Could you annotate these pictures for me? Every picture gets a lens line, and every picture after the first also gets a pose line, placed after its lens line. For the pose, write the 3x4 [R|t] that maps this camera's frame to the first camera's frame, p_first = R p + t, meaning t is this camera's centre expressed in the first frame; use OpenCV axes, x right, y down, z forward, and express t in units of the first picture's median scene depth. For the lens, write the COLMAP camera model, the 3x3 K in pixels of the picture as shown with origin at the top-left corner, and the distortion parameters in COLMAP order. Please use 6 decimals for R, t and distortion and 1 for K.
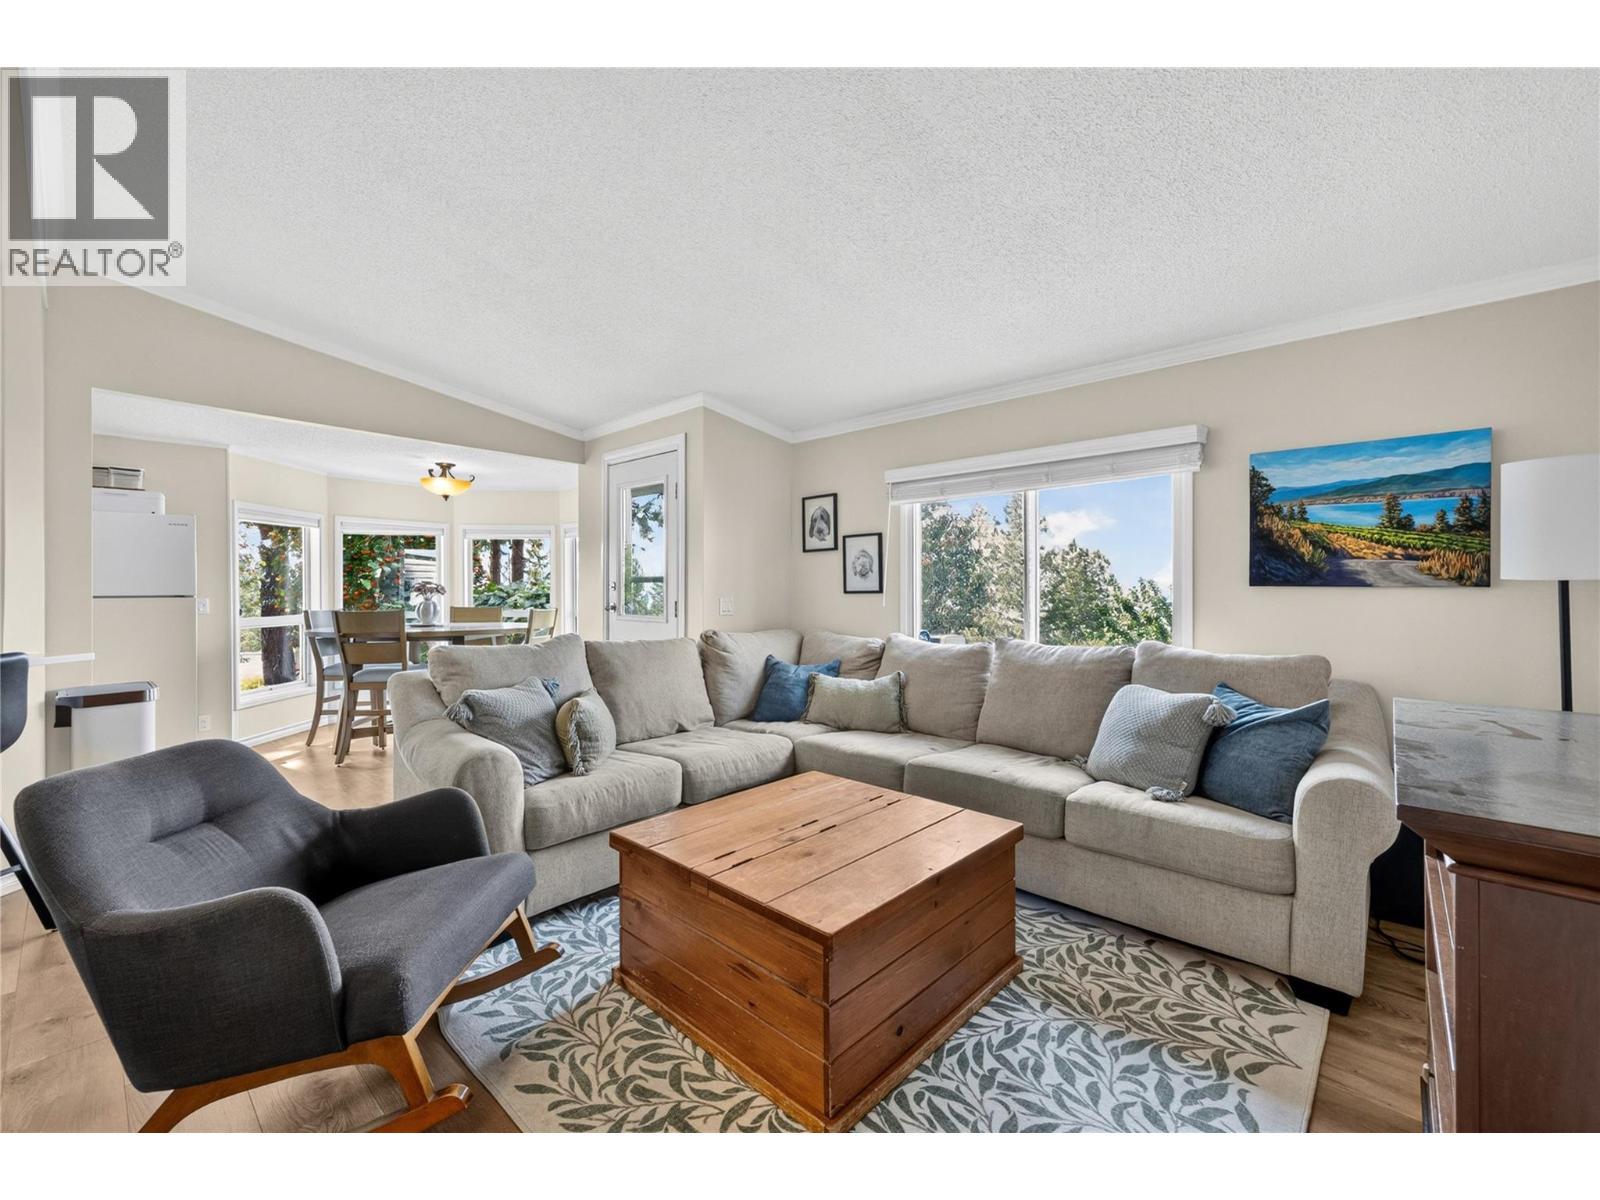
lens RADIAL K [[654.8, 0, 805.1], [0, 654.8, 578.4], [0, 0, 1]] dist [0.006832, -0.000232]
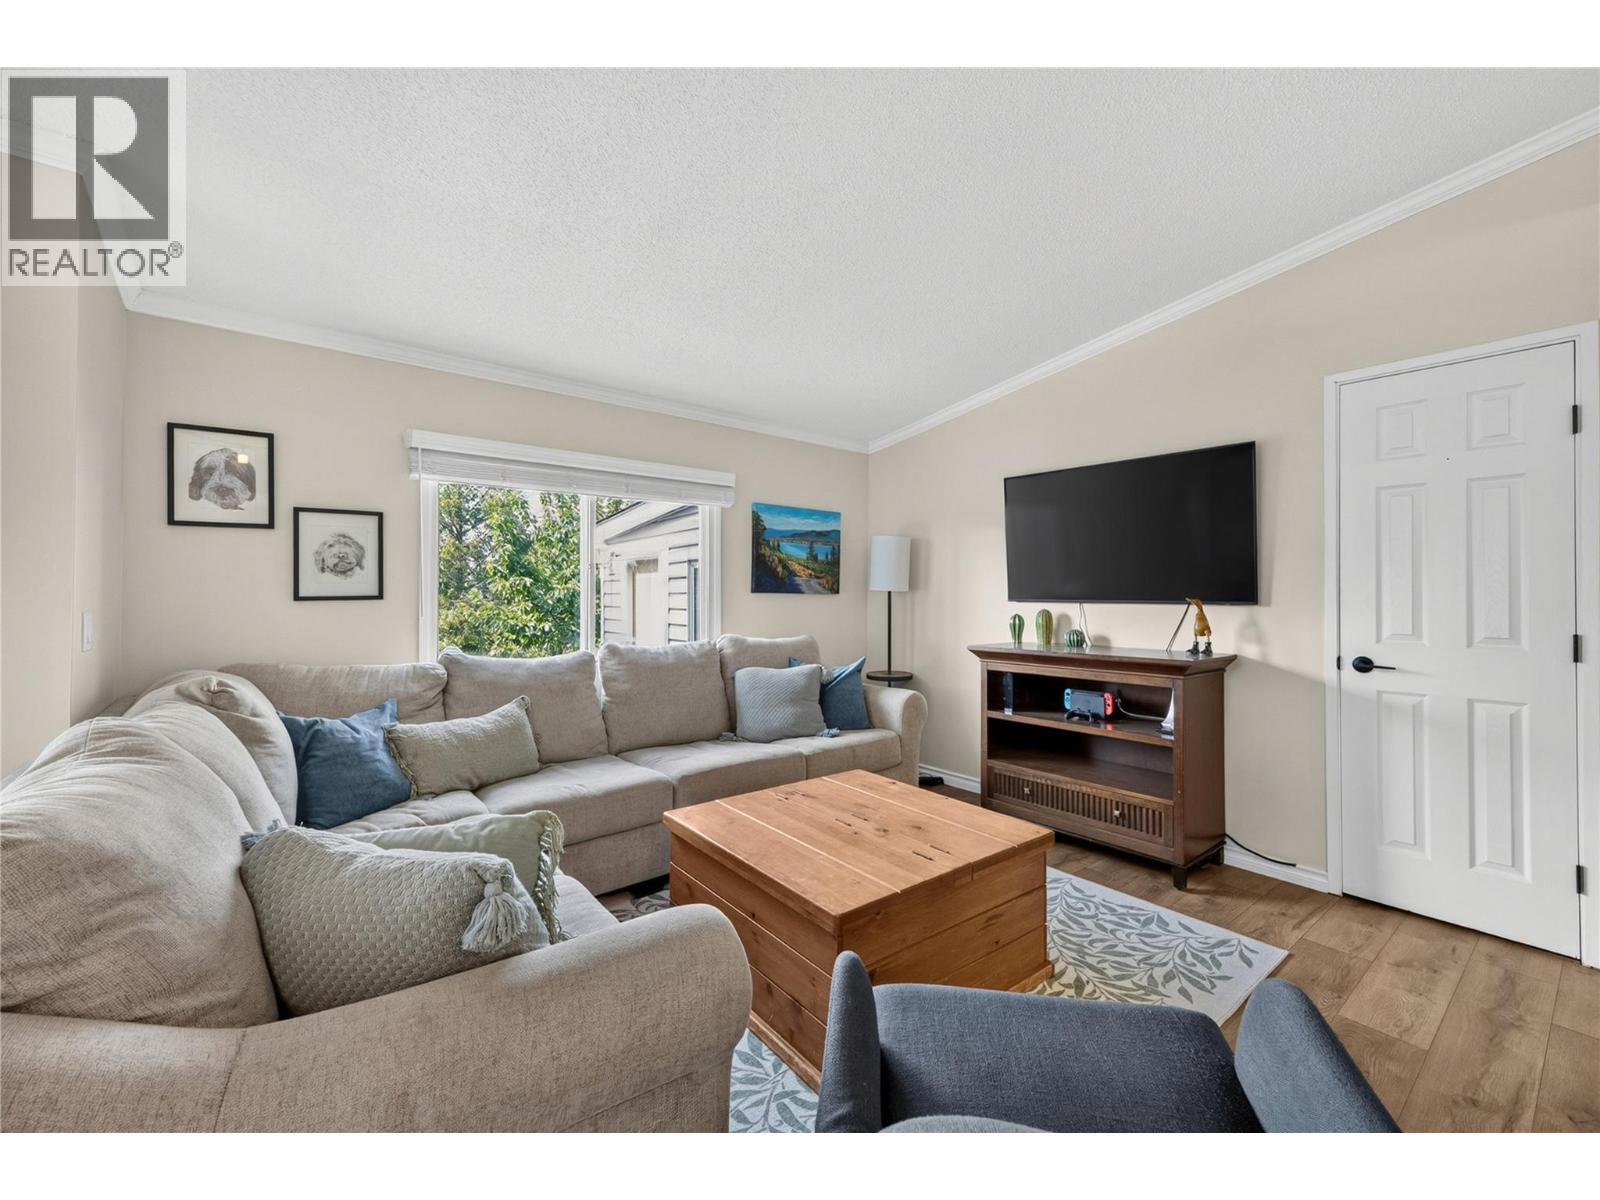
lens RADIAL K [[654.8, 0, 805.1], [0, 654.8, 578.4], [0, 0, 1]] dist [0.006832, -0.000232]
pose [[0.152807, 0.029248, 0.987823, -0.784119], [-0.015160, 0.999514, -0.027249, 0.019019], [-0.988140, -0.010811, 0.153176, 0.699446]]
